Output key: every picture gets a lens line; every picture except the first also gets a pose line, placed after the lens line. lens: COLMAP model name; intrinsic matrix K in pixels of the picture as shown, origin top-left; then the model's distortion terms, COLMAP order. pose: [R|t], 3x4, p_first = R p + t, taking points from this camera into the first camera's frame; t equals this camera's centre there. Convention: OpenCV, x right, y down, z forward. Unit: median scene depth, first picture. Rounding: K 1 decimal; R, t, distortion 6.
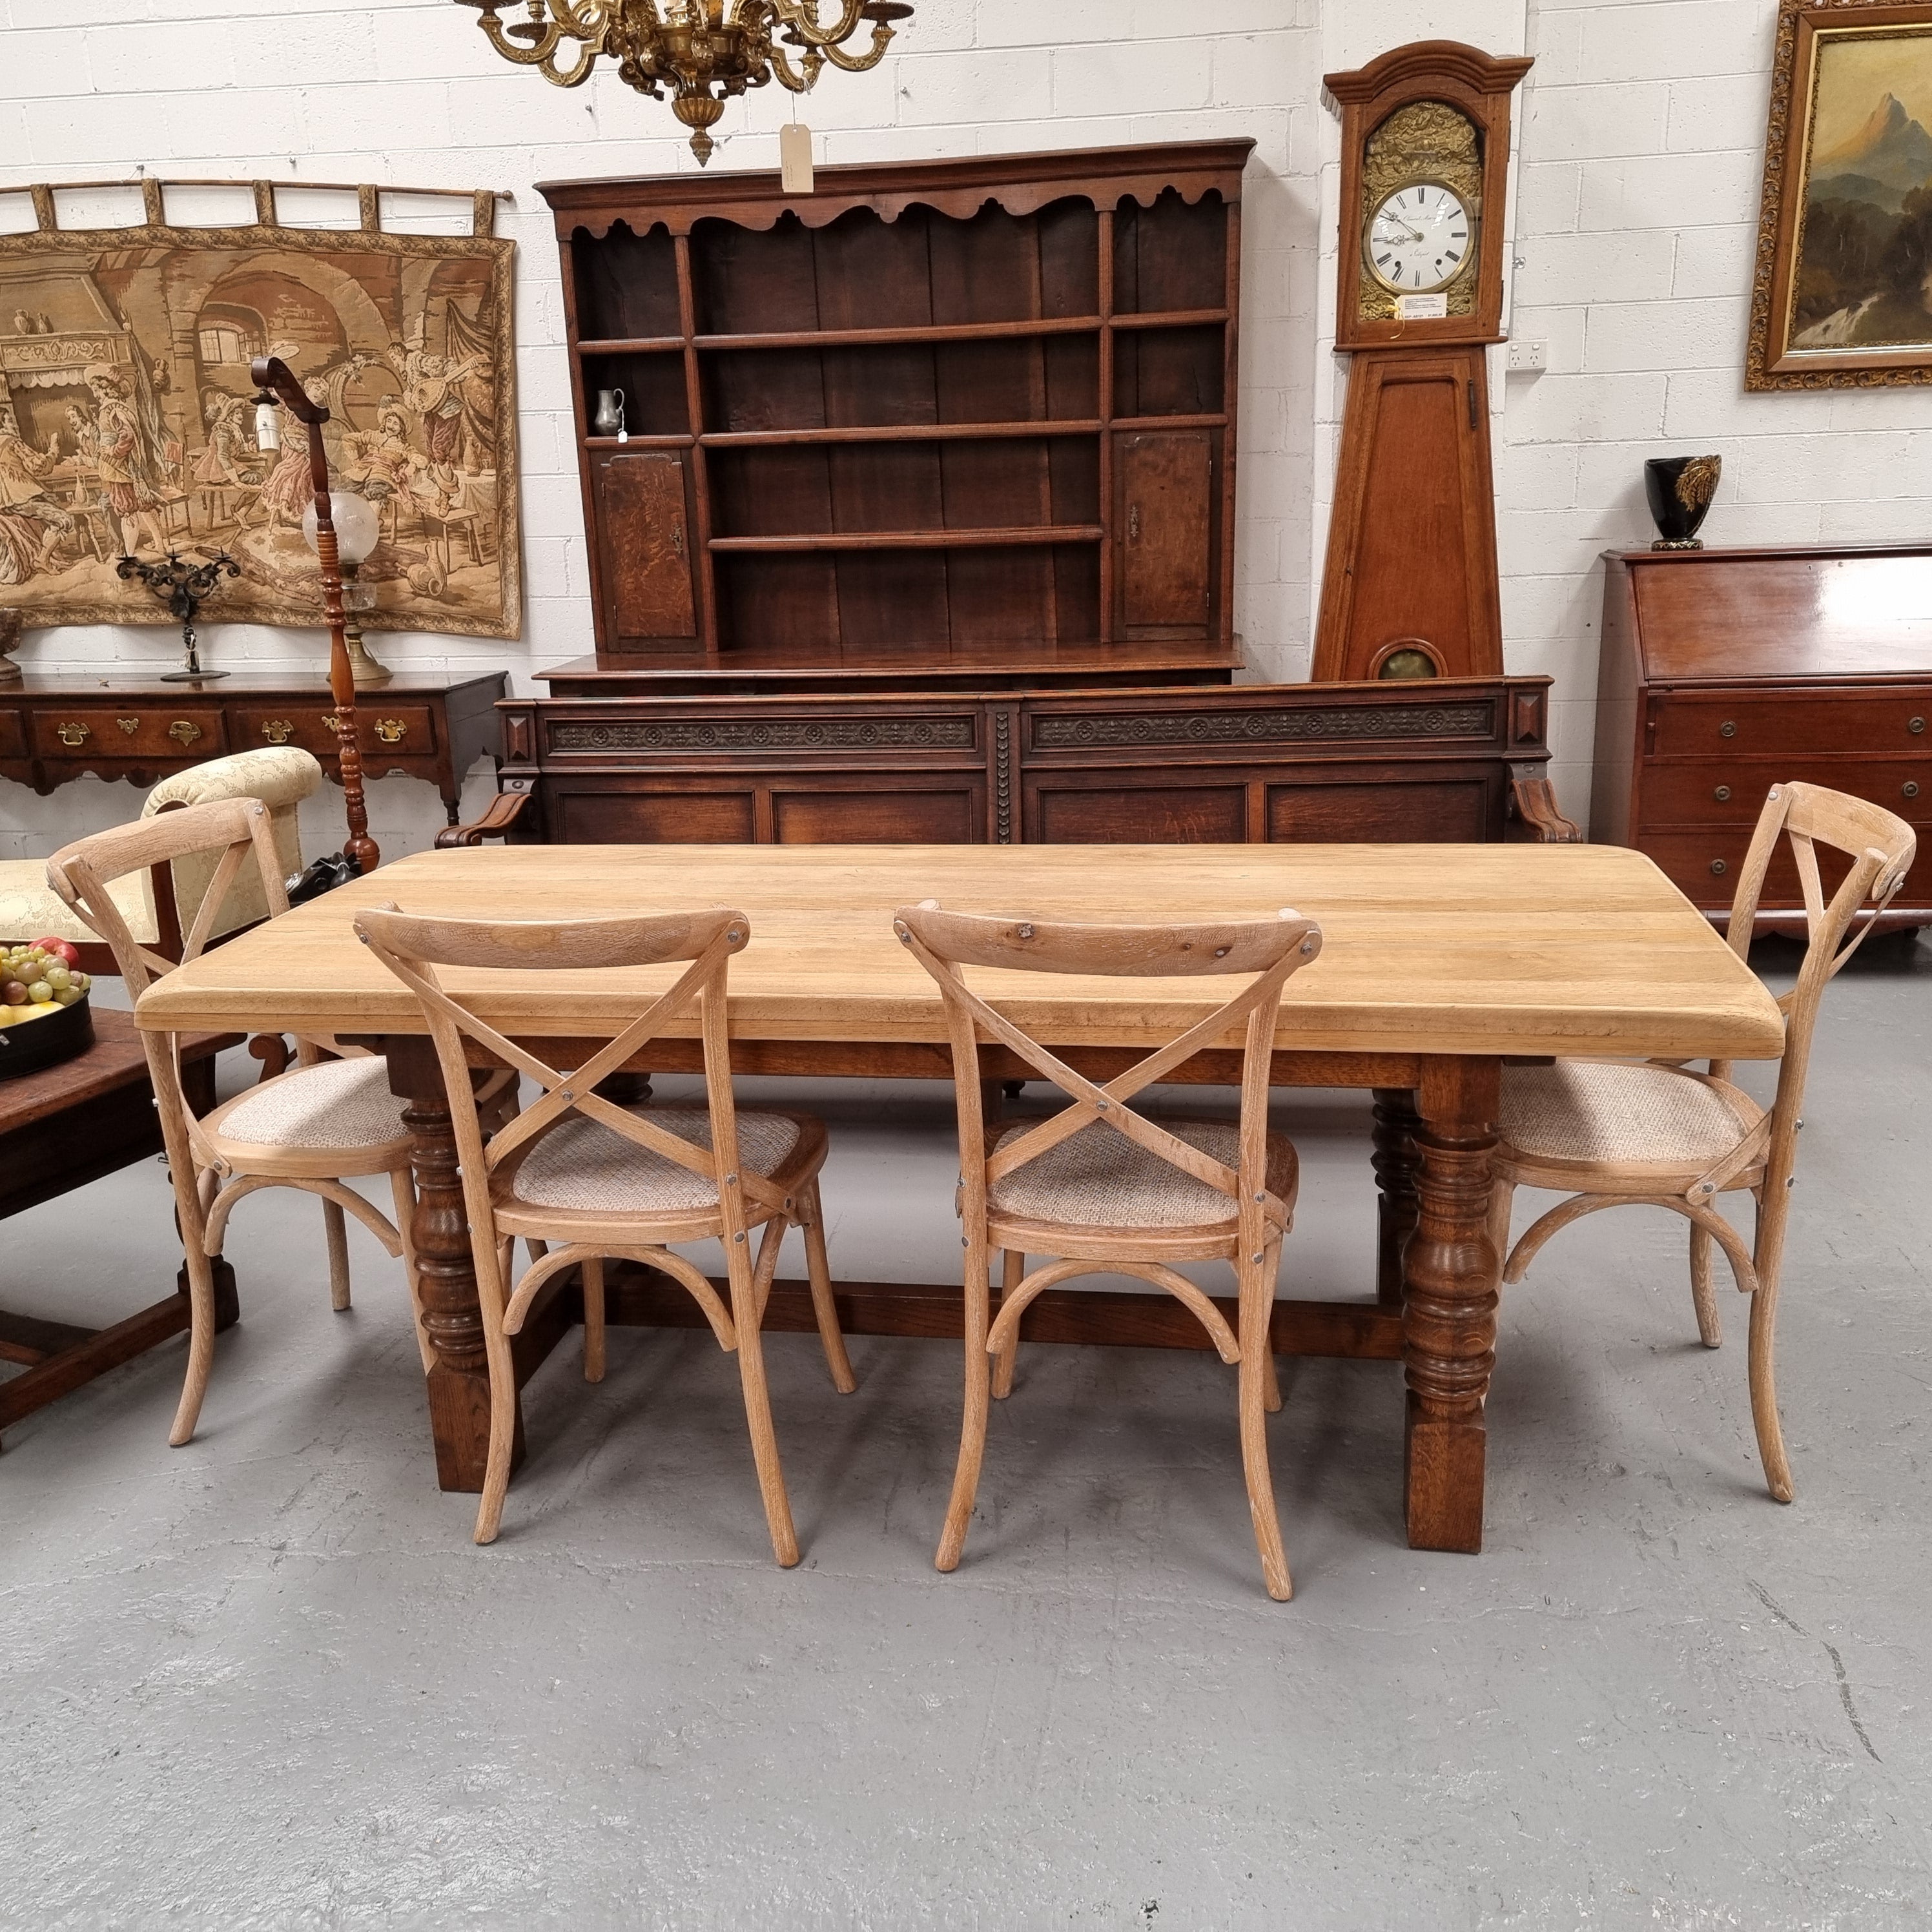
lens RADIAL K [[1756.7, 0, 981.1], [0, 1756.7, 941.1], [0, 0, 1]] dist [0.090198, -0.079629]
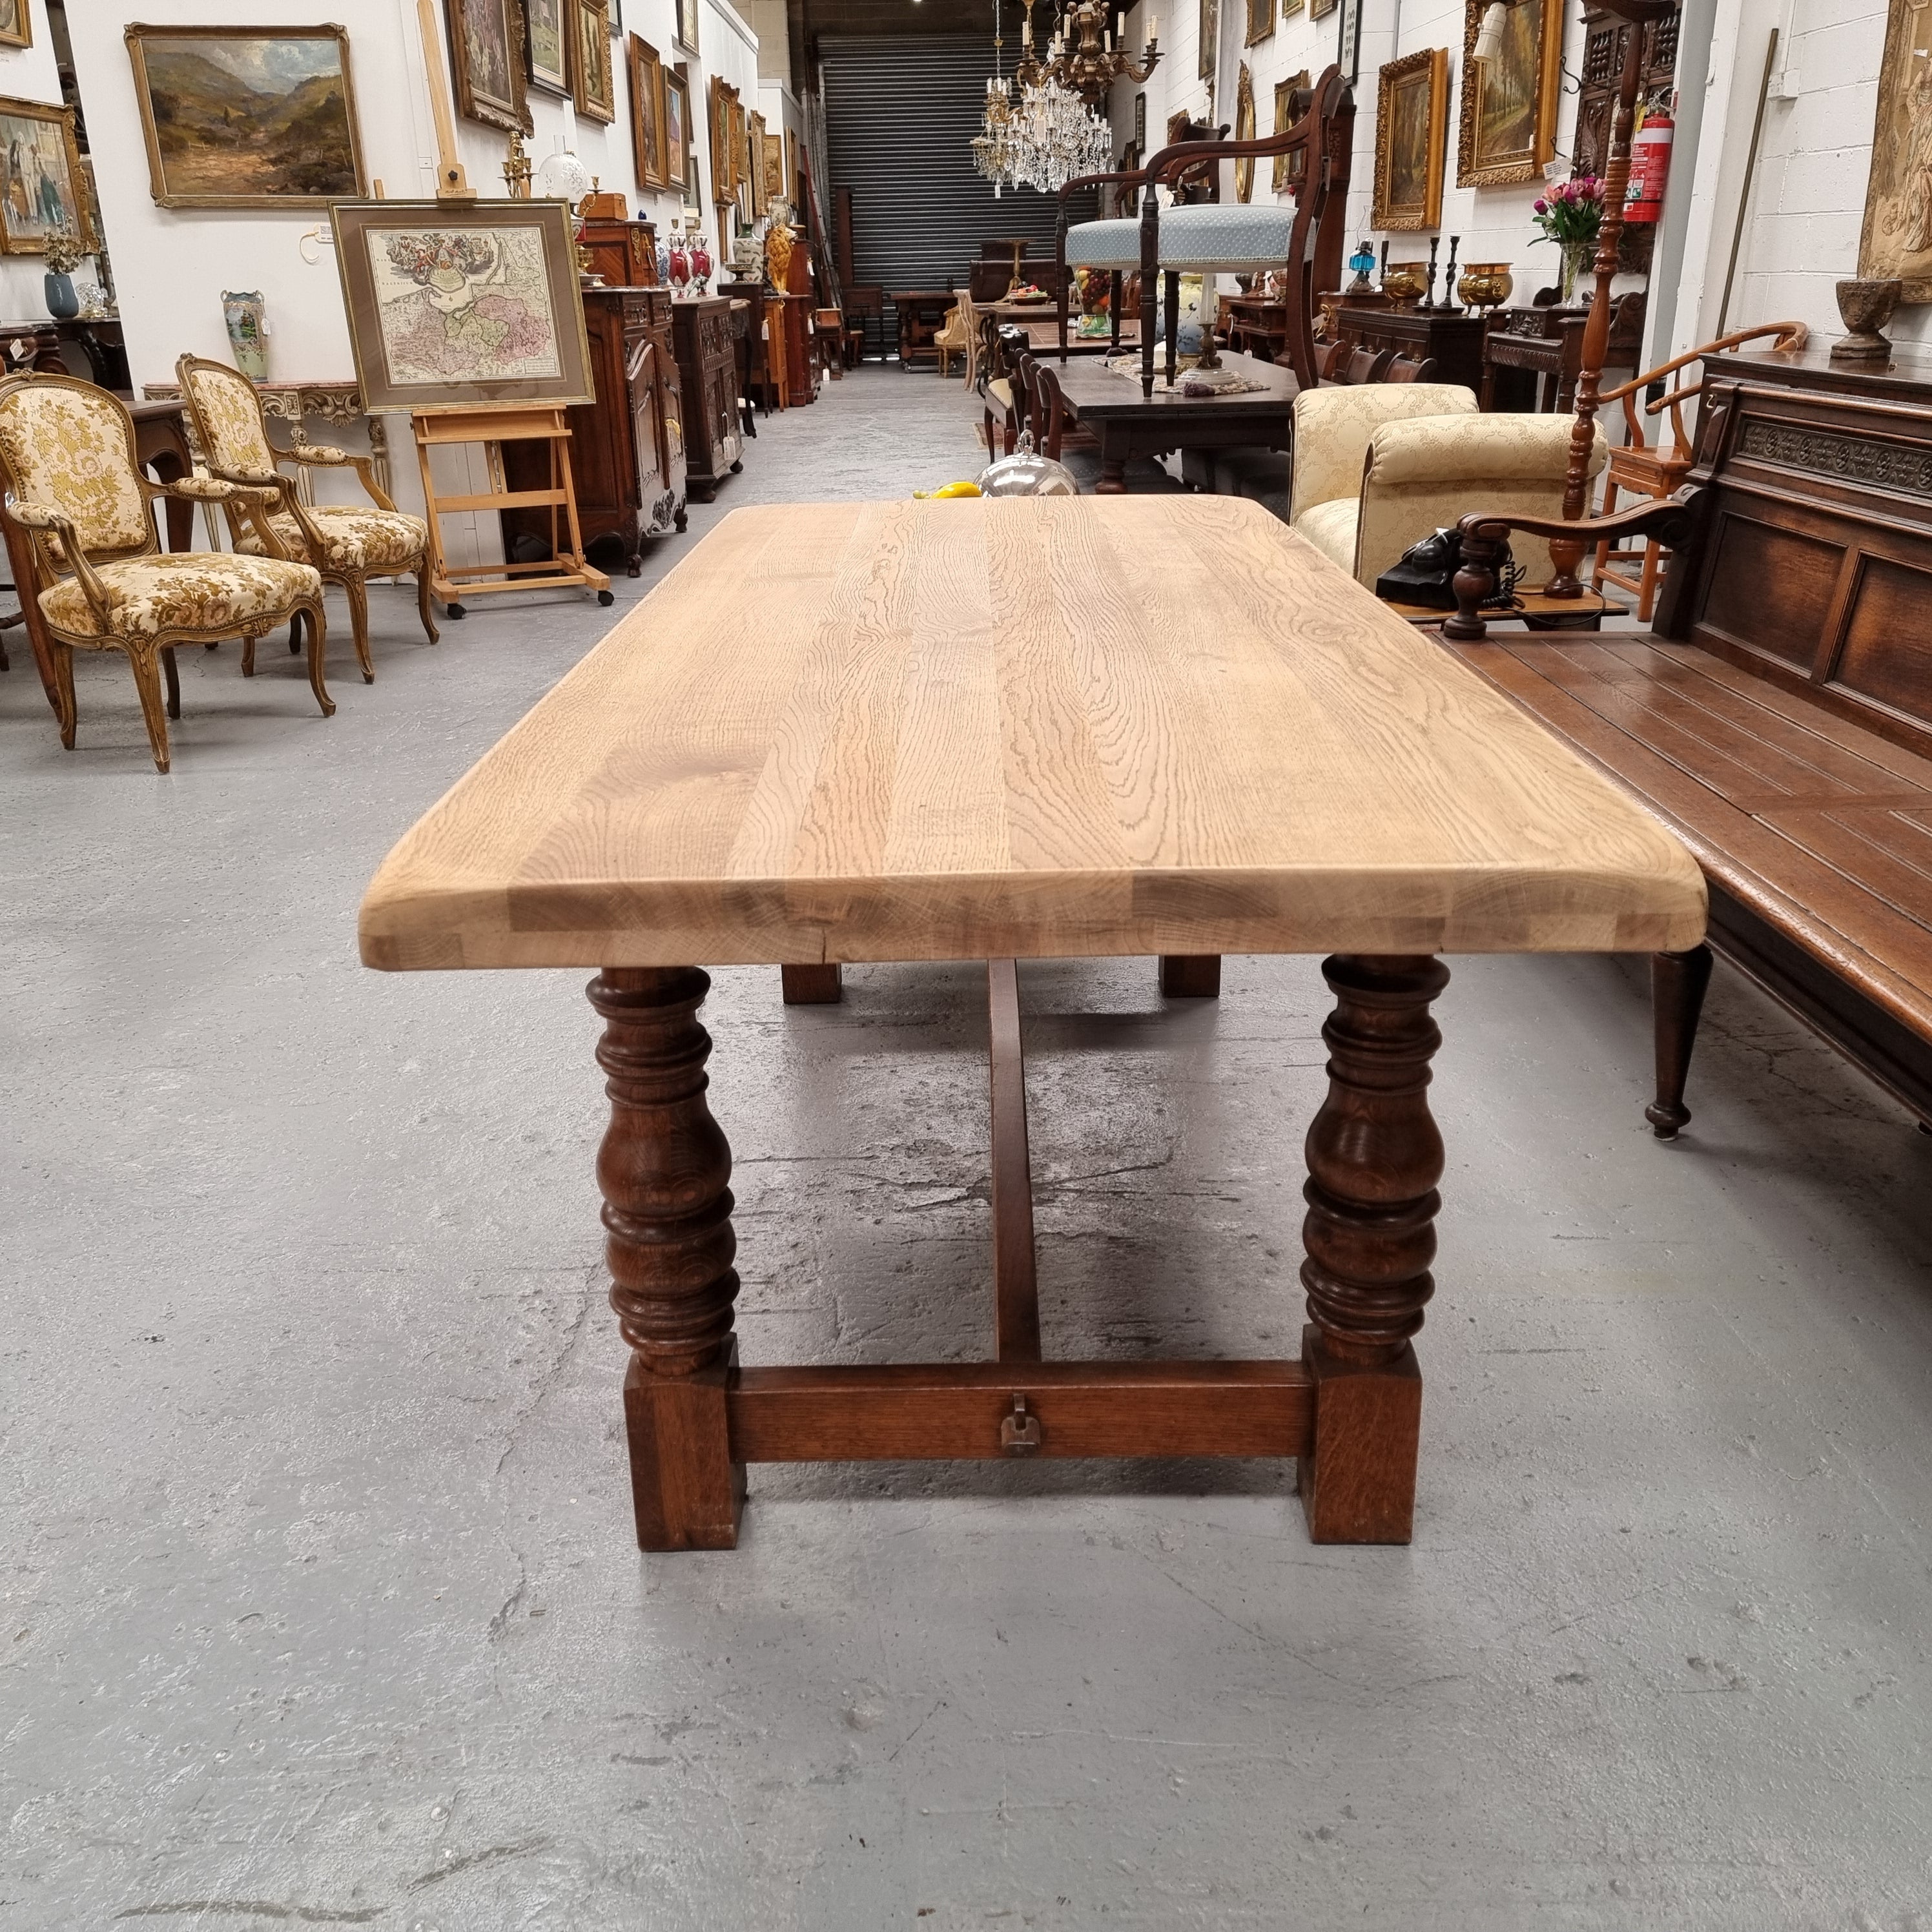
lens RADIAL K [[1763.7, 0, 957.1], [0, 1763.7, 947.0], [0, 0, 1]] dist [0.093583, -0.076360]
pose [[0.146488, 0.380944, -0.912920, 0.416592], [-0.250167, 0.907143, 0.338391, -0.076401], [0.957057, 0.178813, 0.228185, 0.436300]]
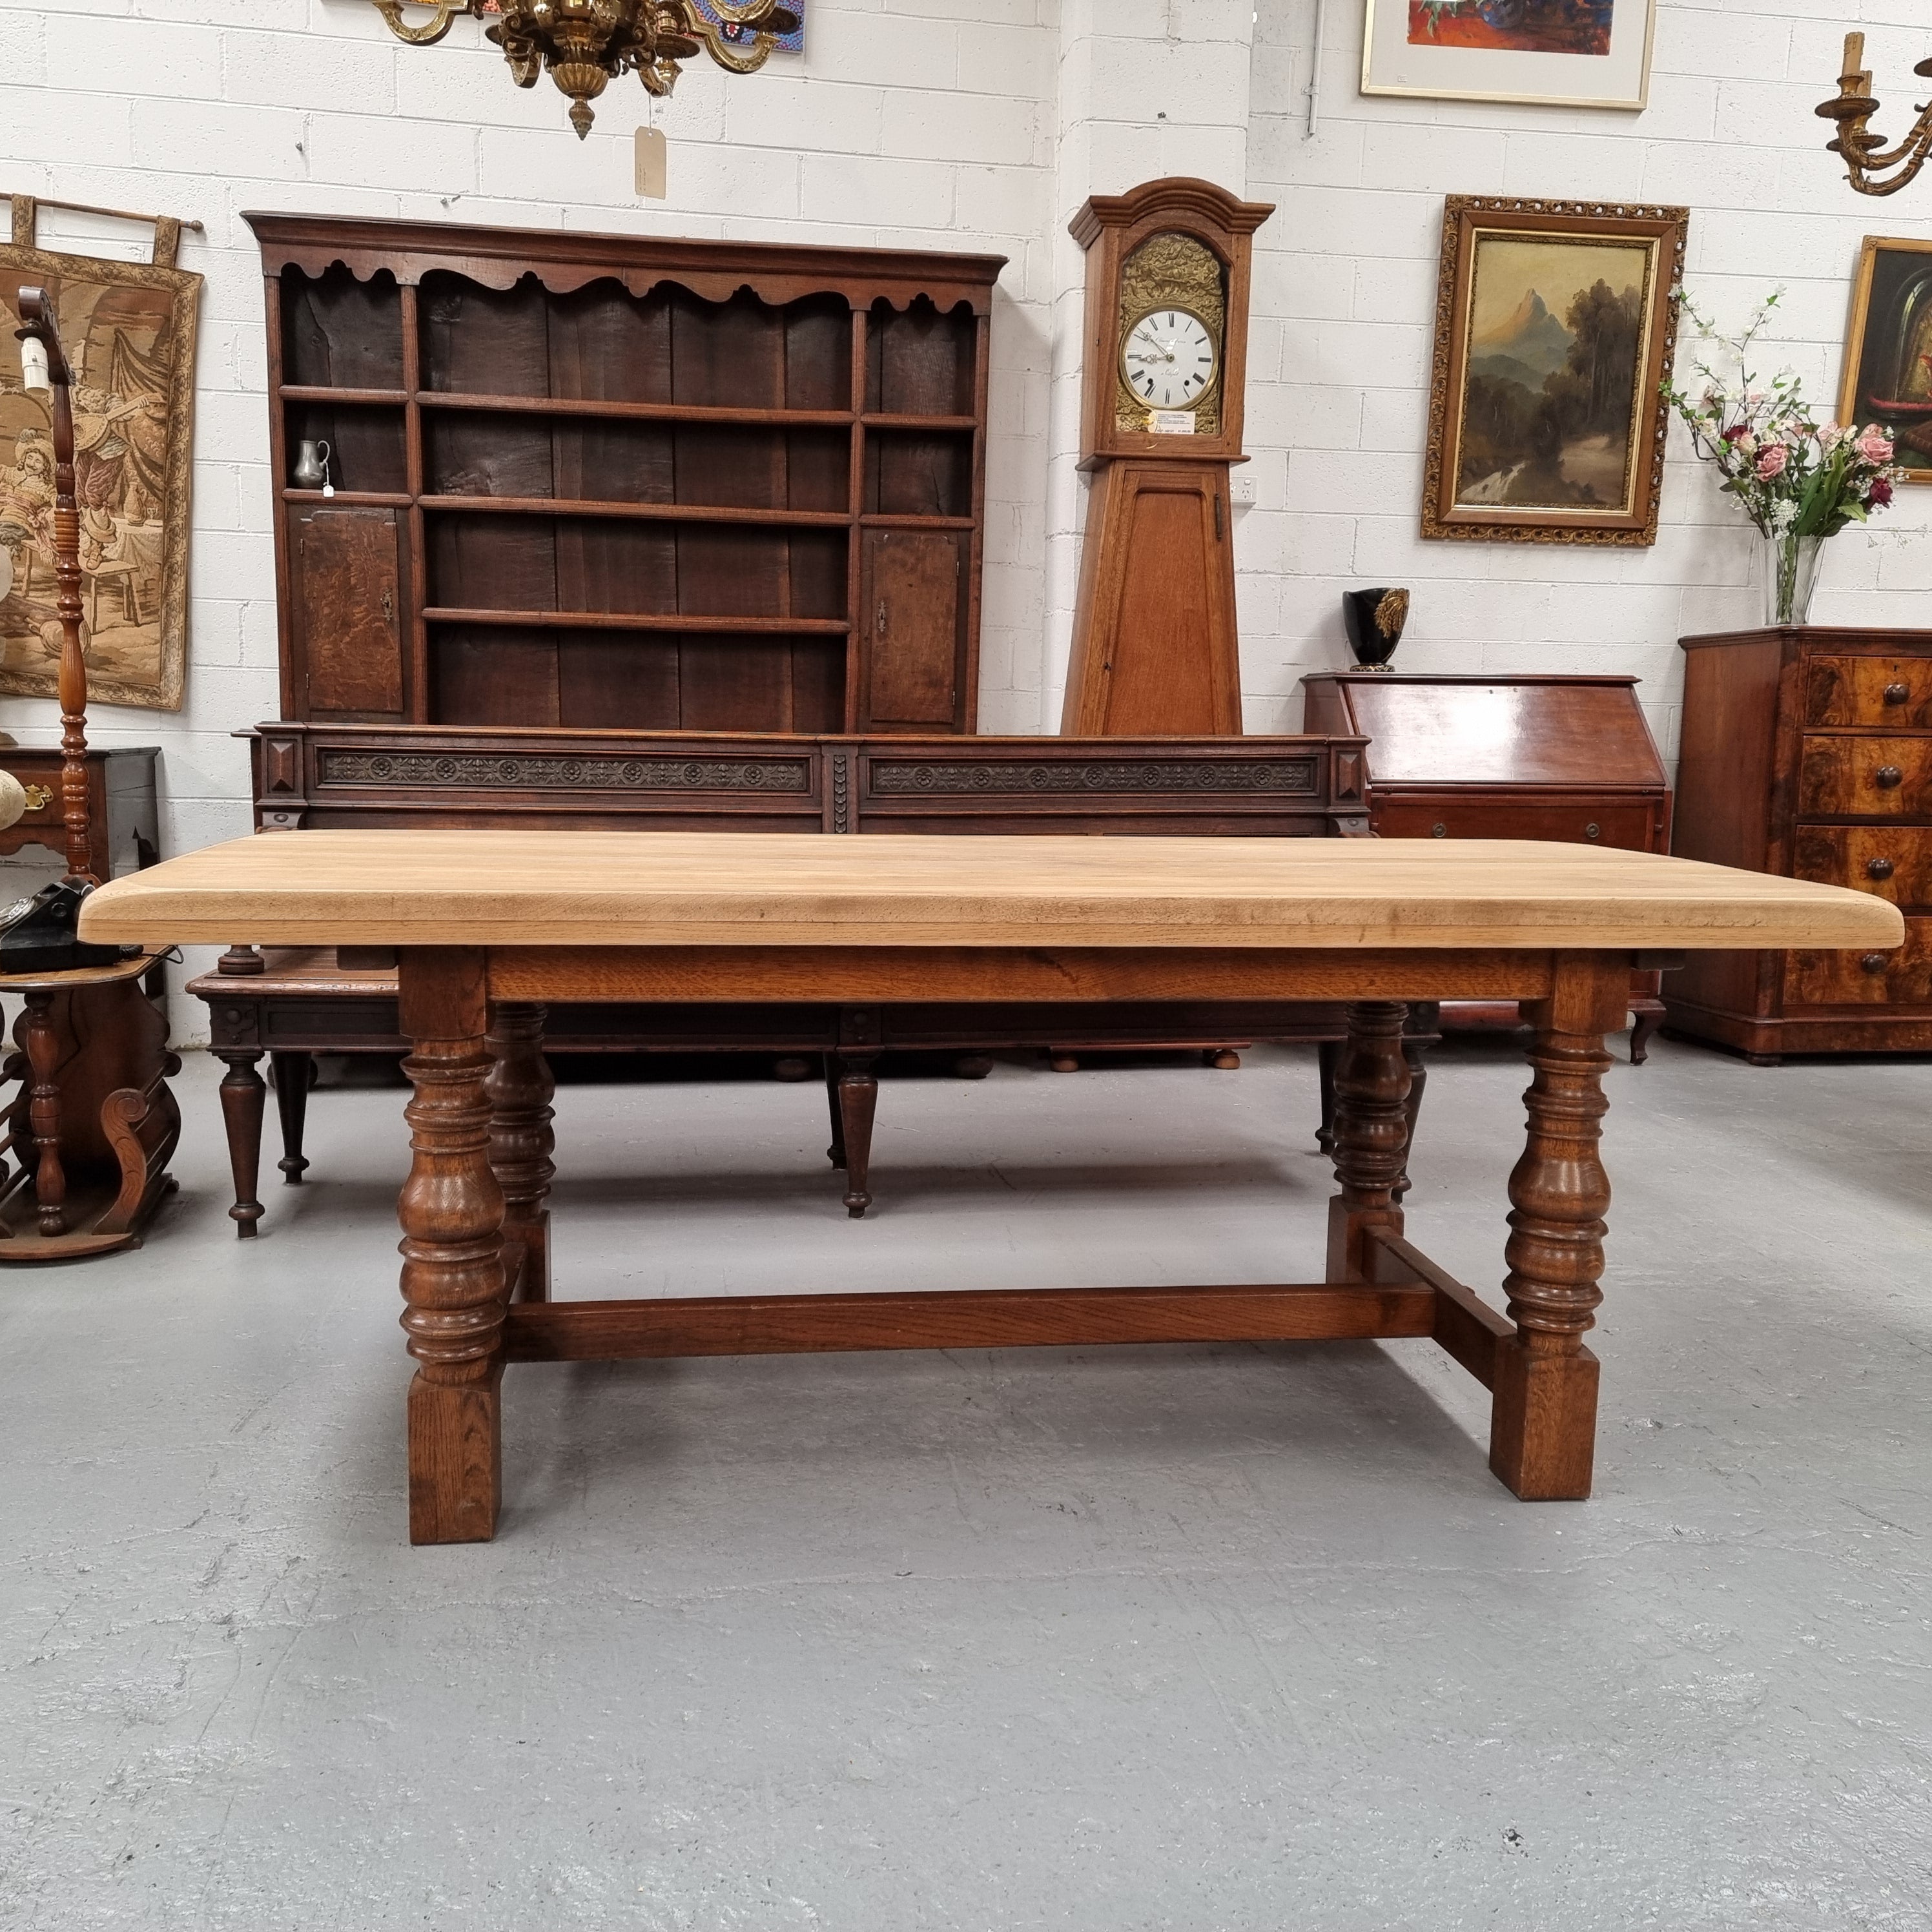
lens RADIAL K [[1753.9, 0, 945.8], [0, 1753.9, 975.5], [0, 0, 1]] dist [0.088196, -0.068136]
pose [[0.959777, 0.009805, 0.280591, -0.157062], [0.023243, 0.993185, -0.114209, 0.078309], [-0.279799, 0.116137, 0.953008, 0.068760]]
